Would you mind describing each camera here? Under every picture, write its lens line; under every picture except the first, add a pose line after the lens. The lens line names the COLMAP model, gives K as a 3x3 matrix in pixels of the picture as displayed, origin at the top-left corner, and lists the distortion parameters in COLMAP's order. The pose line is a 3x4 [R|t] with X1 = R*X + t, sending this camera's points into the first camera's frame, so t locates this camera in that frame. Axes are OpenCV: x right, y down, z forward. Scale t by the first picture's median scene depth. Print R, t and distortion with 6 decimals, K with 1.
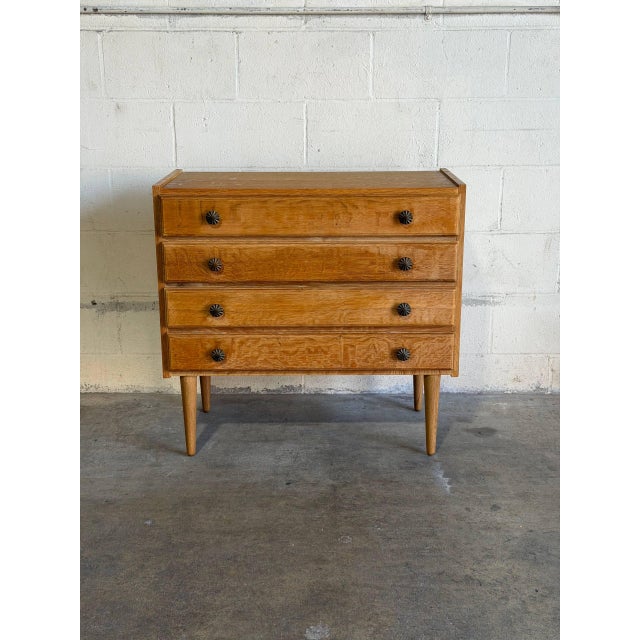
lens RADIAL K [[884.1, 0, 310.6], [0, 884.1, 328.1], [0, 0, 1]] dist [0.167843, -0.316525]
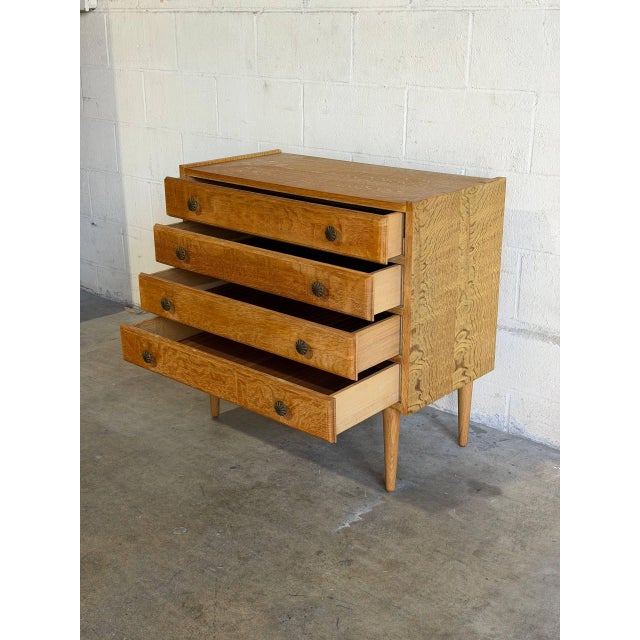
lens RADIAL K [[884.1, 0, 310.6], [0, 884.1, 328.1], [0, 0, 1]] dist [0.167843, -0.316525]
pose [[0.743823, 0.220692, -0.630890, 0.653108], [-0.179126, 0.975206, 0.129948, -0.132051], [0.643927, 0.016351, 0.764913, 0.266646]]
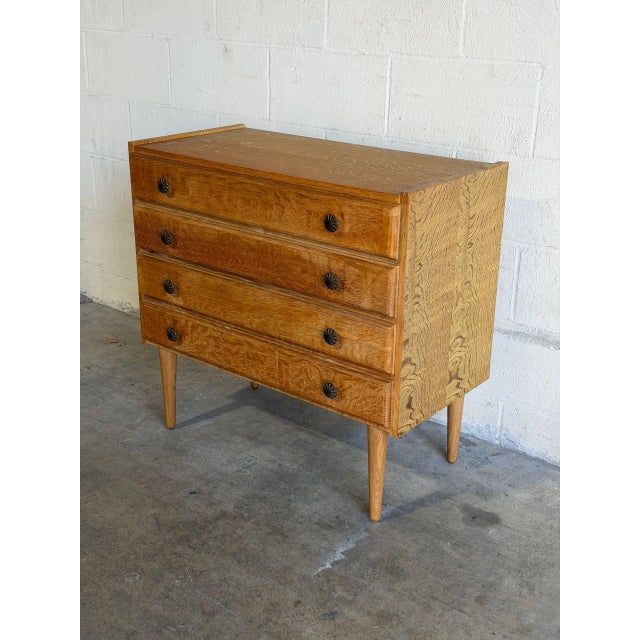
lens RADIAL K [[884.1, 0, 310.6], [0, 884.1, 328.1], [0, 0, 1]] dist [0.167843, -0.316525]
pose [[0.779298, 0.241003, -0.578457, 0.545053], [-0.186148, 0.970451, 0.153540, -0.145854], [0.598368, -0.011974, 0.801132, 0.351476]]
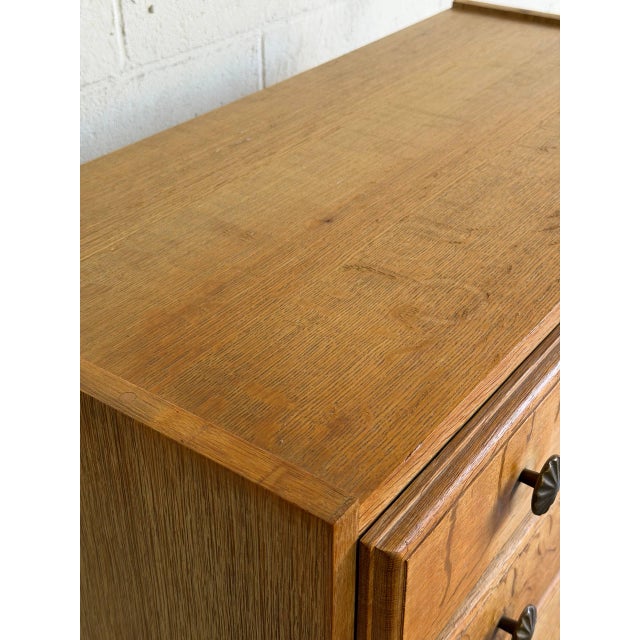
lens RADIAL K [[928.3, 0, 321.4], [0, 928.3, 298.6], [0, 0, 1]] dist [0.047153, 0.107842]
pose [[0.580812, -0.423588, 0.695148, -0.271802], [0.227039, 0.904358, 0.361373, -0.252074], [-0.781735, -0.052064, 0.621433, 0.873964]]
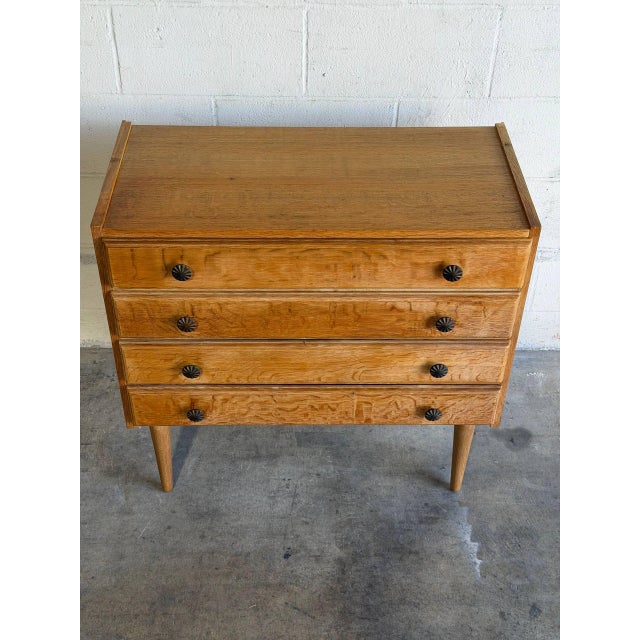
lens RADIAL K [[884.1, 0, 310.6], [0, 884.1, 328.1], [0, 0, 1]] dist [0.167843, -0.316525]
pose [[0.999633, -0.002801, 0.026951, -0.024539], [-0.008614, 0.910195, 0.414090, -0.366106], [-0.025690, -0.414171, 0.909837, 0.323391]]
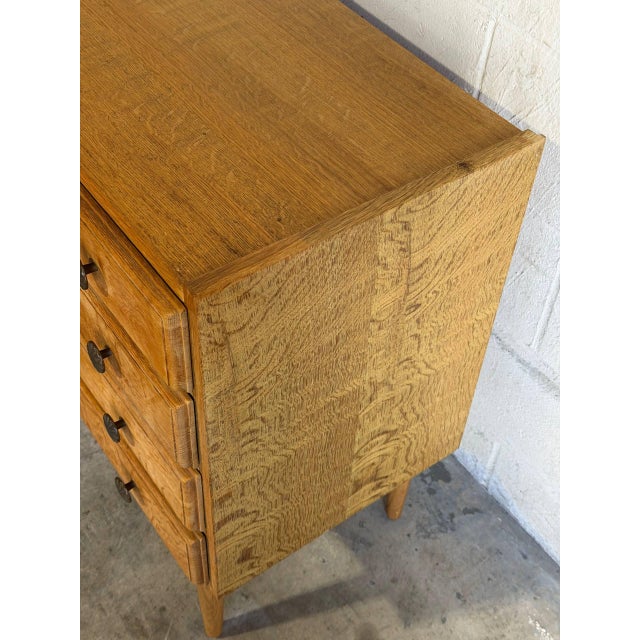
lens RADIAL K [[889.4, 0, 312.4], [0, 889.4, 321.1], [0, 0, 1]] dist [0.196672, -0.470729]
pose [[0.589483, 0.612866, -0.526218, 0.355143], [-0.266930, 0.762632, 0.589186, -0.337089], [0.762403, -0.206852, 0.613151, 0.813342]]
